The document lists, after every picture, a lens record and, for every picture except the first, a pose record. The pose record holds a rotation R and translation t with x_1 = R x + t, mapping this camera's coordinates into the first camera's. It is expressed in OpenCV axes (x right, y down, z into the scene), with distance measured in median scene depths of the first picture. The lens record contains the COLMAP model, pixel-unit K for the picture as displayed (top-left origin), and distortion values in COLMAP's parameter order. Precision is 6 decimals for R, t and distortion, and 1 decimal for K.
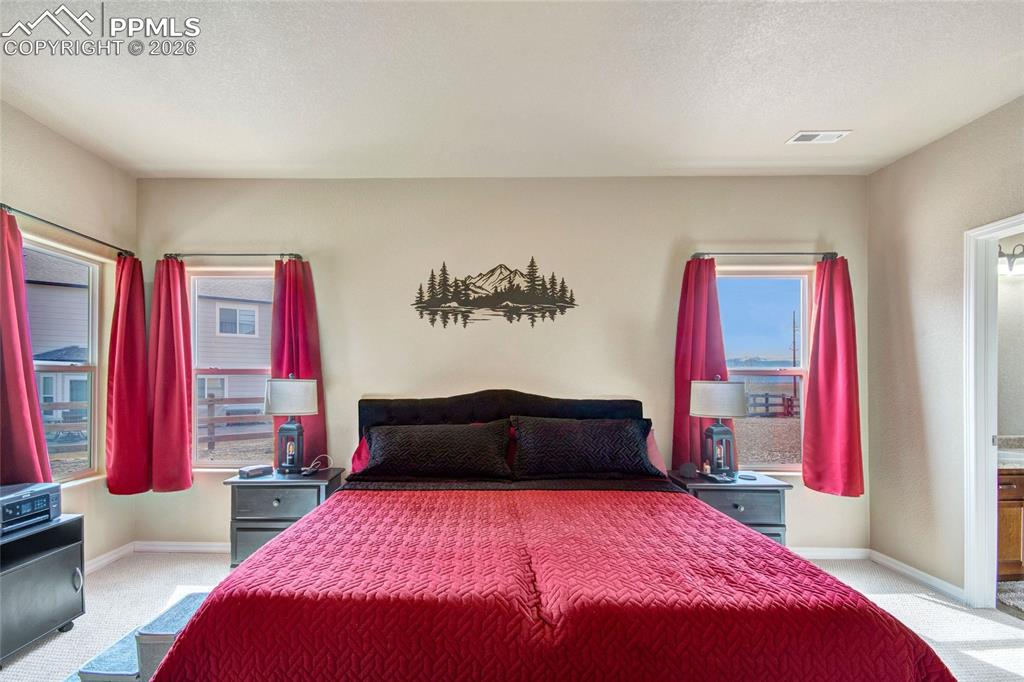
lens RADIAL K [[460.0, 0, 510.5], [0, 460.0, 376.9], [0, 0, 1]] dist [0.003524, 0.000311]
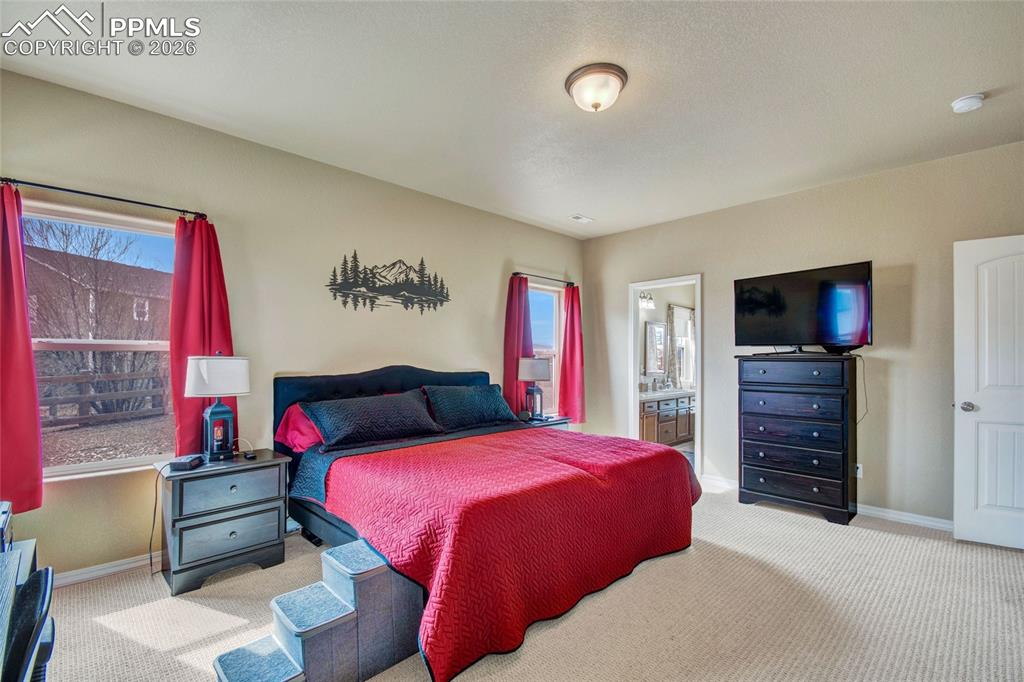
lens RADIAL K [[460.0, 0, 510.5], [0, 460.0, 376.9], [0, 0, 1]] dist [0.003524, 0.000311]
pose [[0.702366, -0.031113, 0.711136, -0.670519], [-0.001349, 0.998984, 0.045039, 0.002680], [-0.711815, -0.032593, 0.701611, -0.040576]]
